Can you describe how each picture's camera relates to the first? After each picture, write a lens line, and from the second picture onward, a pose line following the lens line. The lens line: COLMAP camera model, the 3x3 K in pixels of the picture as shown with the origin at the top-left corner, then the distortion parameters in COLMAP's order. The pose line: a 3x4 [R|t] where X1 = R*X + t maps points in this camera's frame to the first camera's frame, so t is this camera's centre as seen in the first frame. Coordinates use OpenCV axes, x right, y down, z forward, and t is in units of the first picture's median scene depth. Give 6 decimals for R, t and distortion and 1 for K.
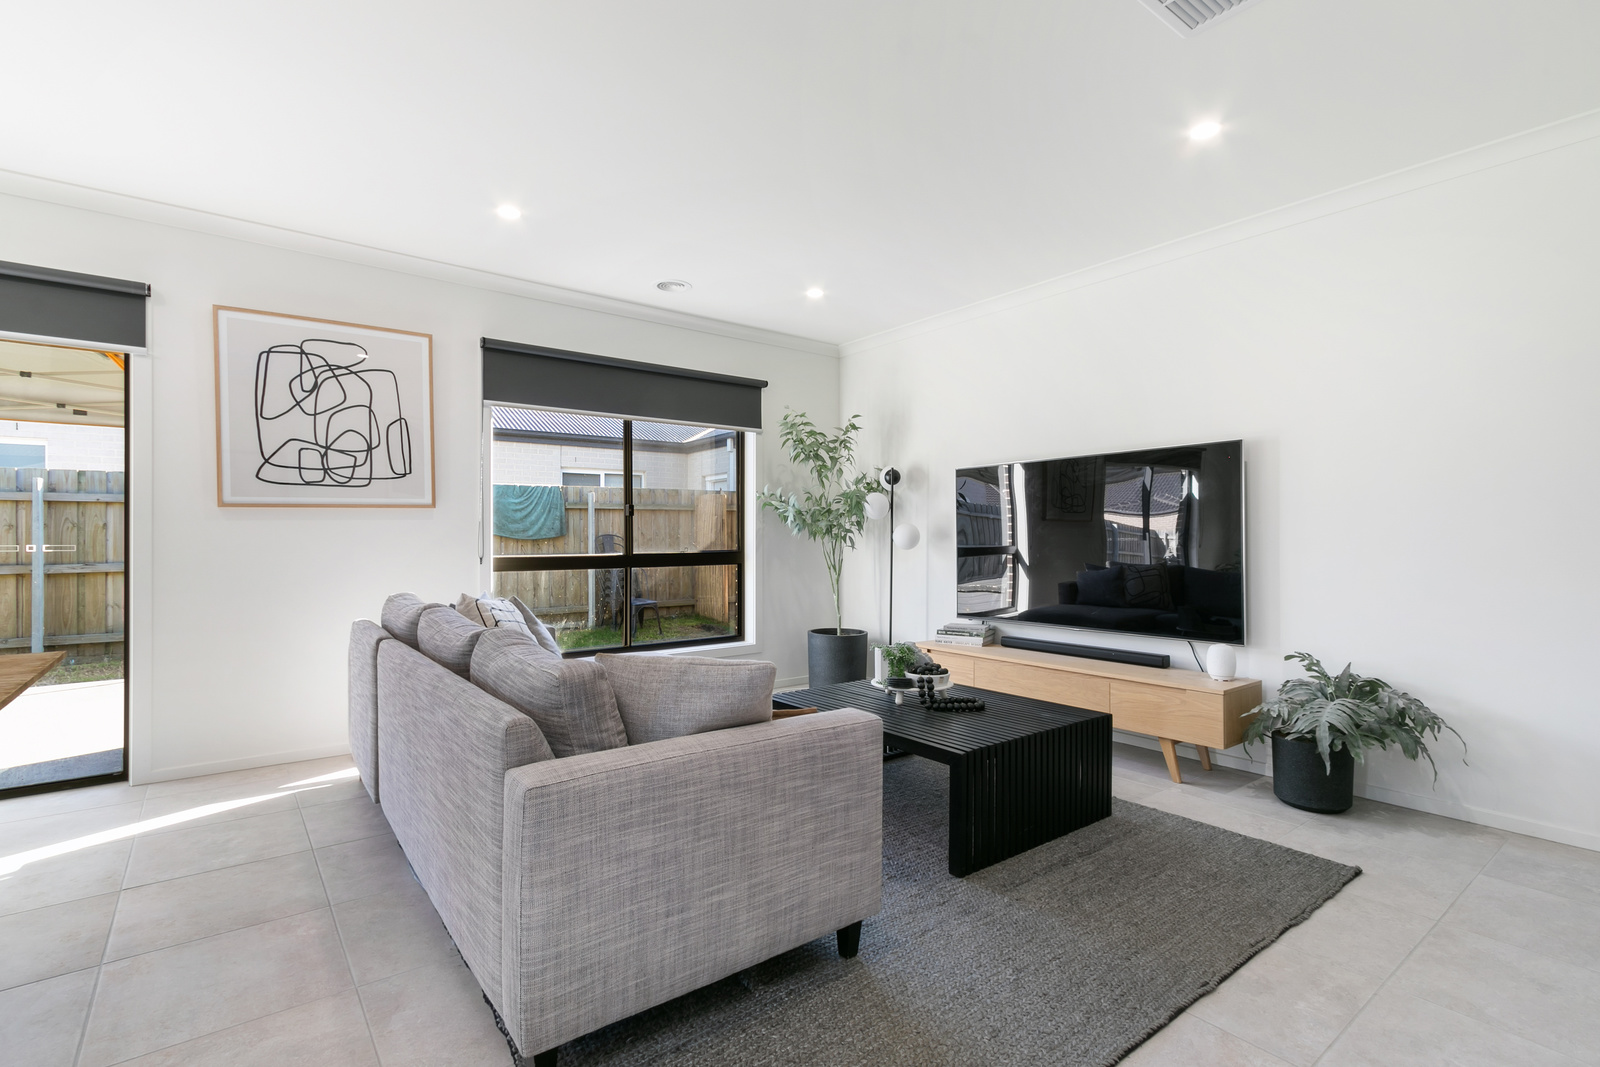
lens RADIAL K [[740.3, 0, 777.4], [0, 740.3, 541.5], [0, 0, 1]] dist [0.002102, -0.000695]
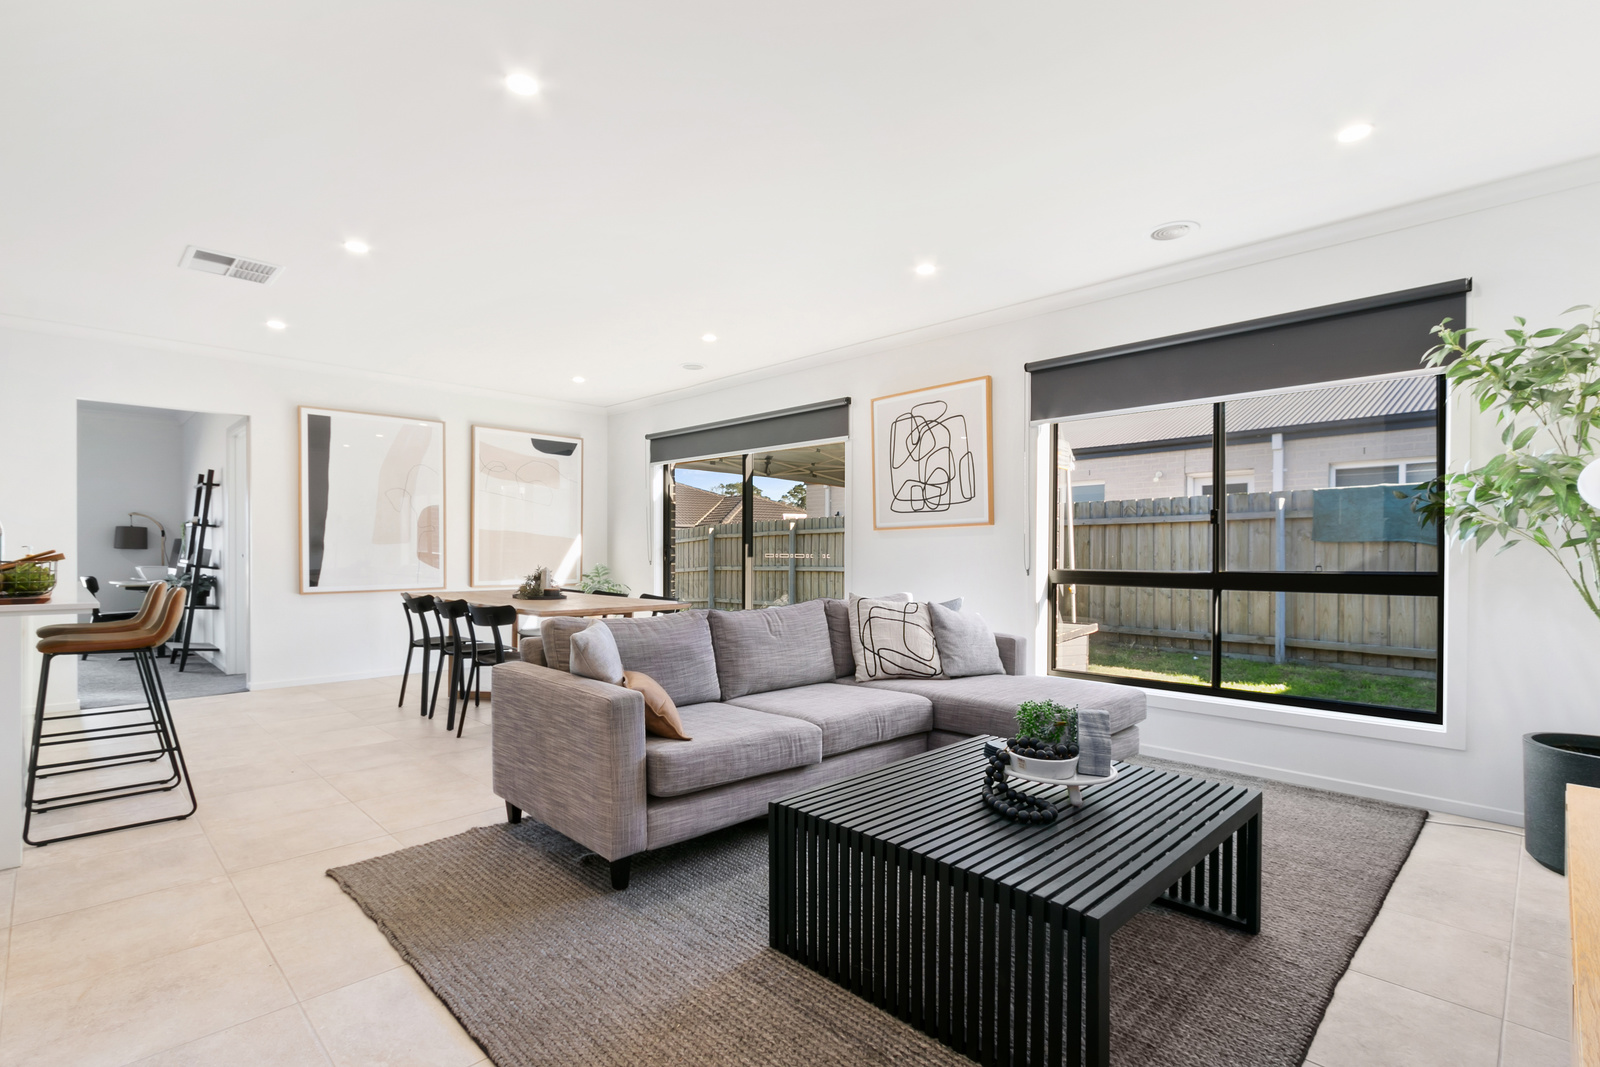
lens RADIAL K [[751.1, 0, 788.3], [0, 751.1, 556.1], [0, 0, 1]] dist [-0.001330, -0.000611]
pose [[0.133835, 0.007459, -0.990976, 0.702952], [-0.009876, 0.999932, 0.006193, -0.001202], [0.990954, 0.008958, 0.133900, 0.572051]]
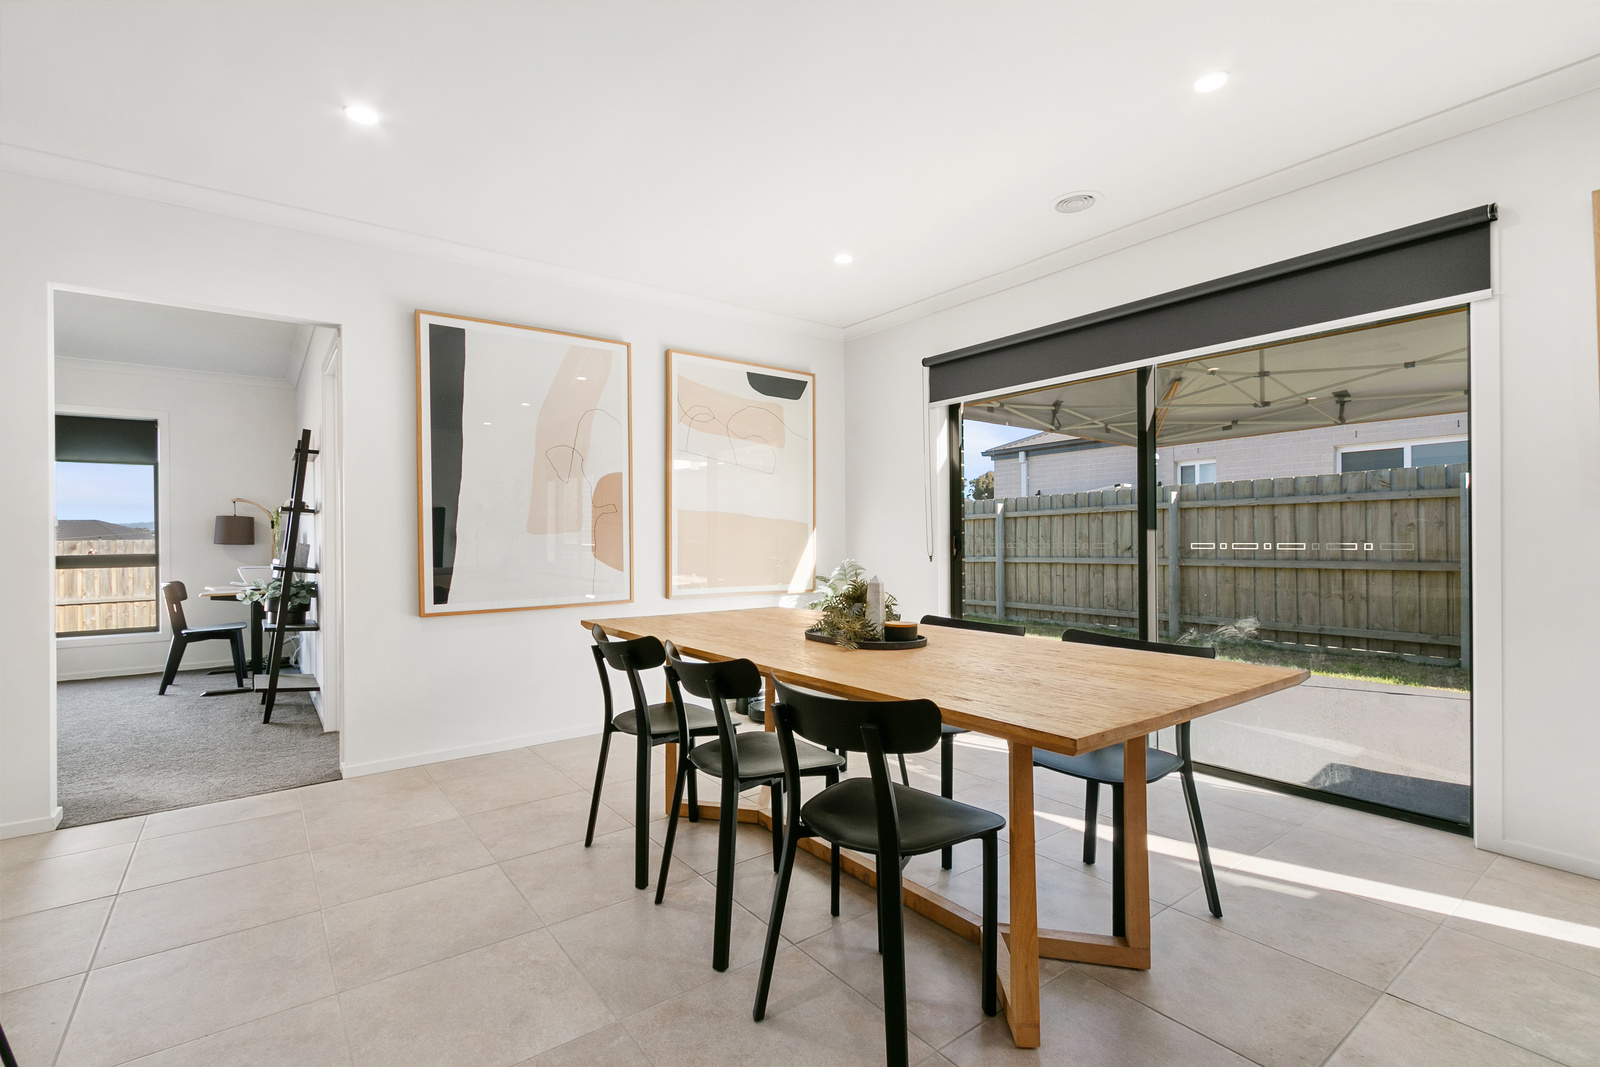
lens RADIAL K [[724.6, 0, 780.7], [0, 724.6, 537.8], [0, 0, 1]] dist [0.002472, 0.000006]
pose [[-0.014310, -0.001721, -0.999896, -0.076225], [0.001229, 0.999998, -0.001739, -0.000864], [0.999897, -0.001254, -0.014308, 0.243266]]
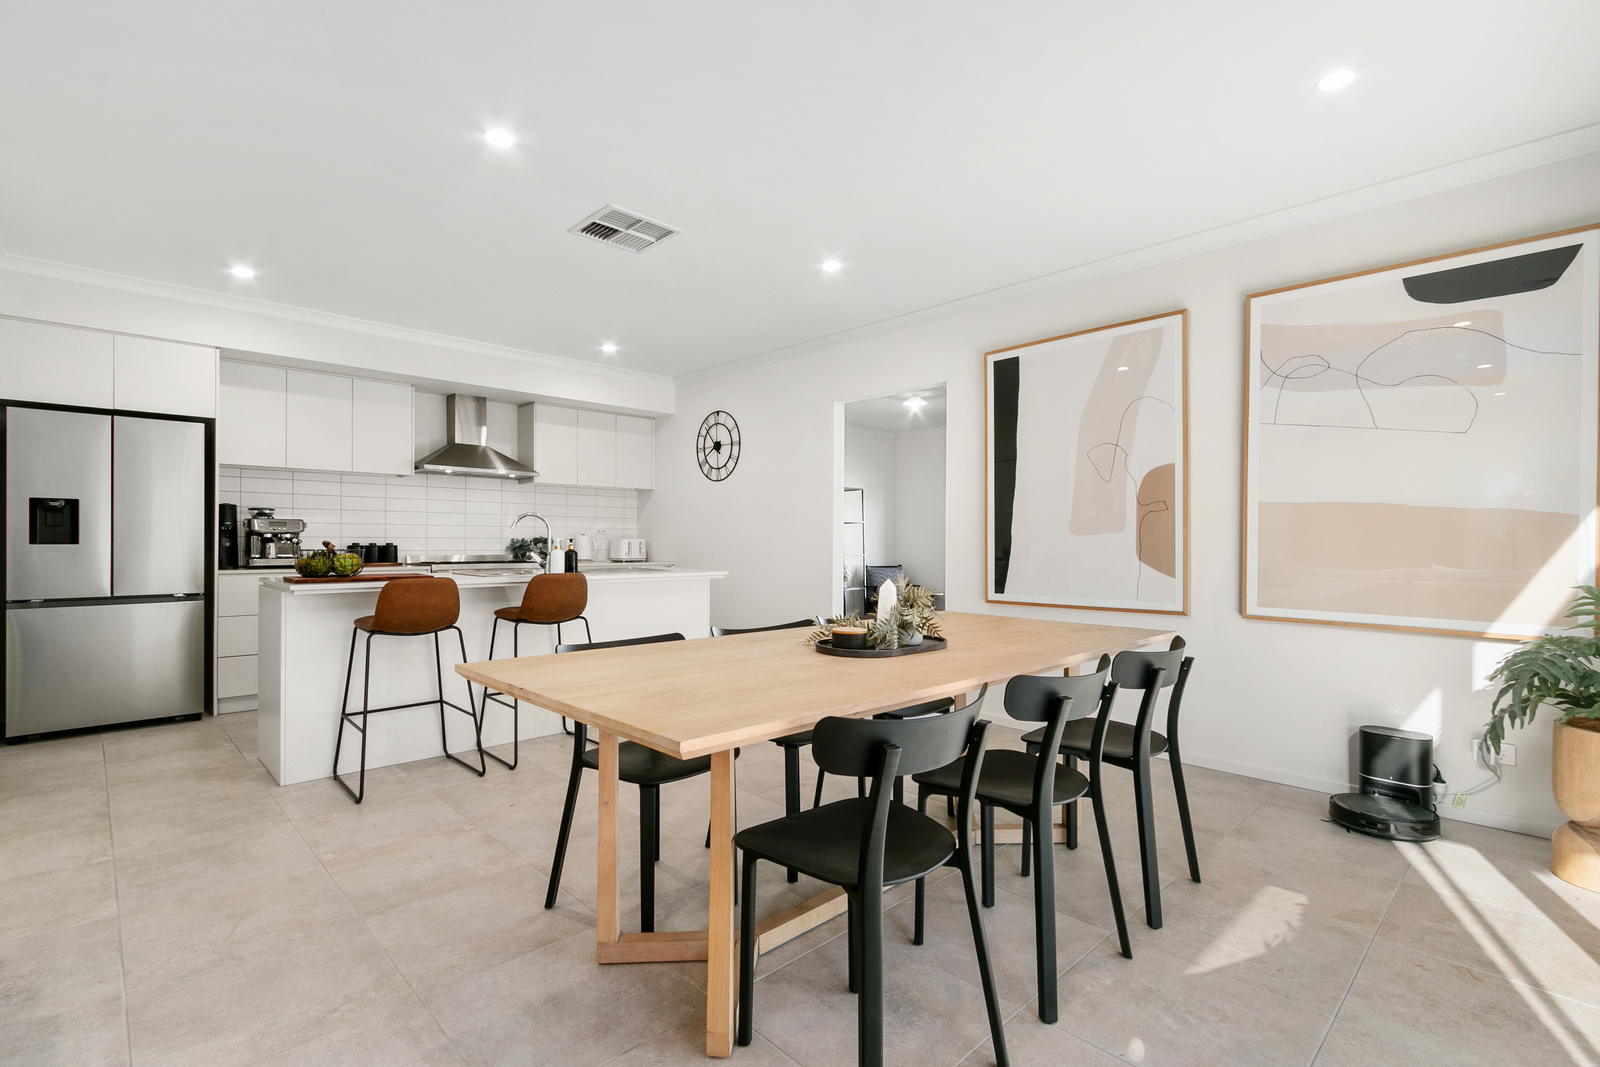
lens RADIAL K [[736.7, 0, 787.6], [0, 736.7, 541.2], [0, 0, 1]] dist [0.000533, -0.001042]
pose [[-0.993400, -0.003805, -0.114636, -0.562100], [-0.004522, 0.999972, 0.005997, -0.003185], [0.114610, 0.006476, -0.993389, 0.899249]]
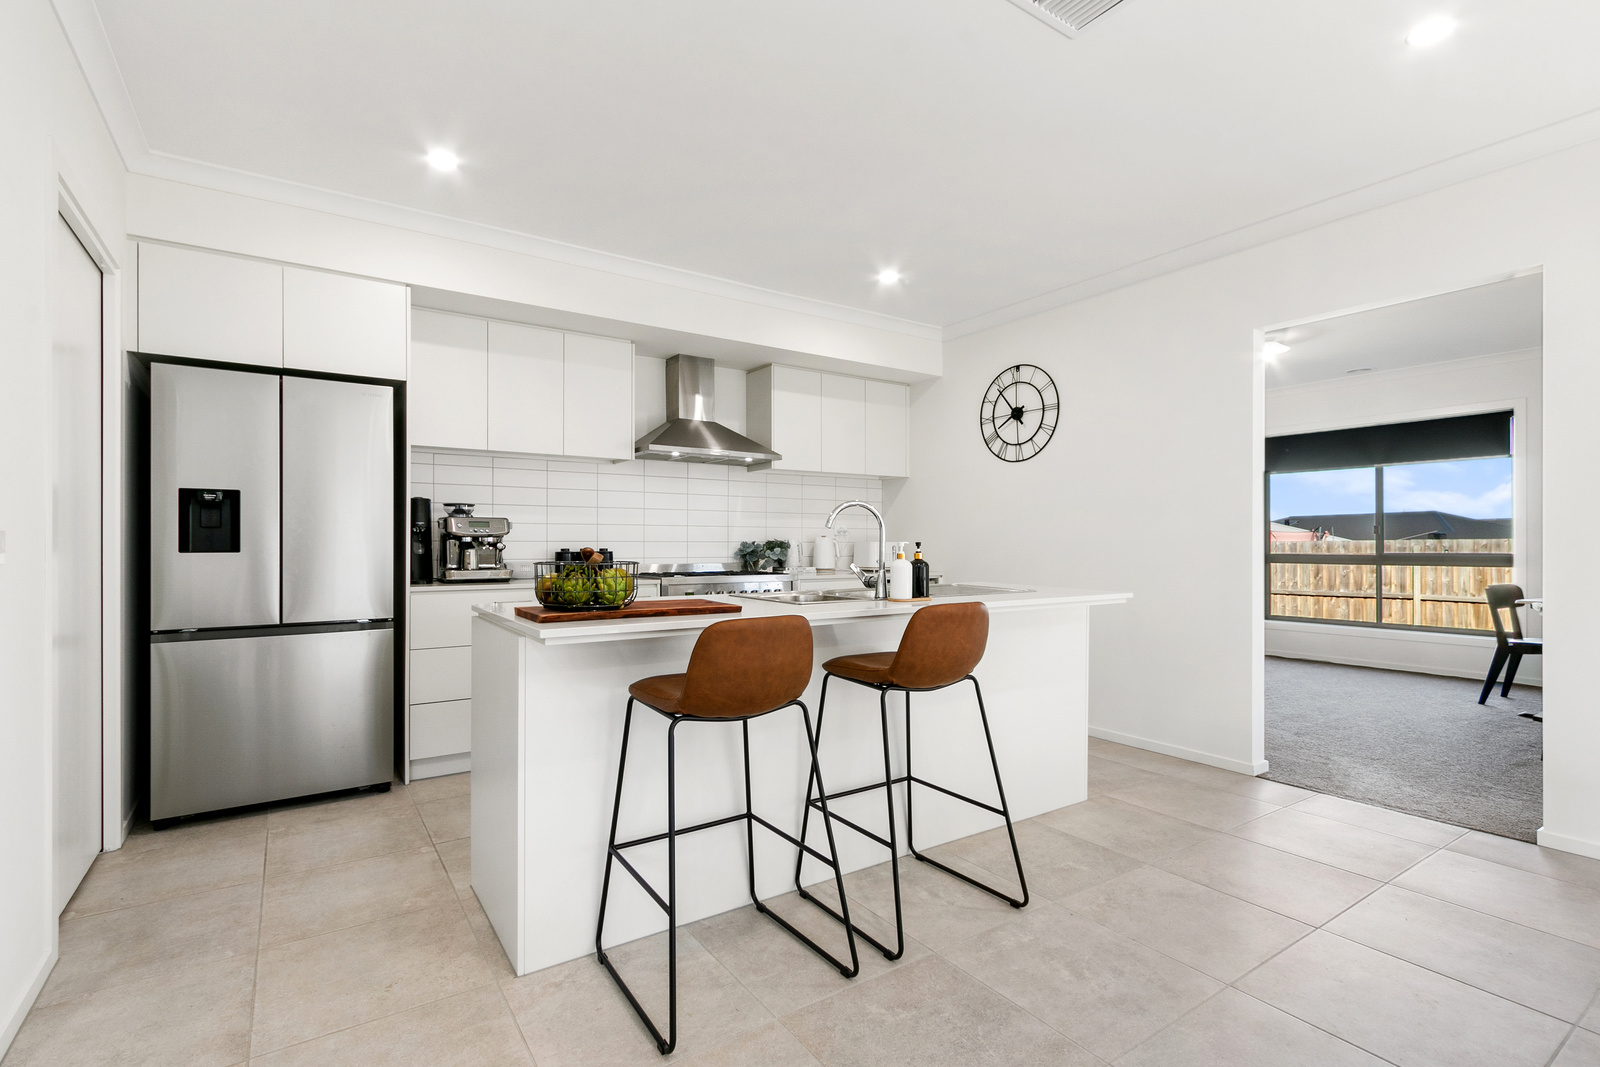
lens RADIAL K [[740.3, 0, 777.4], [0, 740.3, 541.5], [0, 0, 1]] dist [0.002102, -0.000695]
pose [[-0.997626, 0.000156, 0.068865, -0.278944], [0.000428, 0.999992, 0.003936, -0.002118], [-0.068864, 0.003956, -0.997618, 0.456838]]
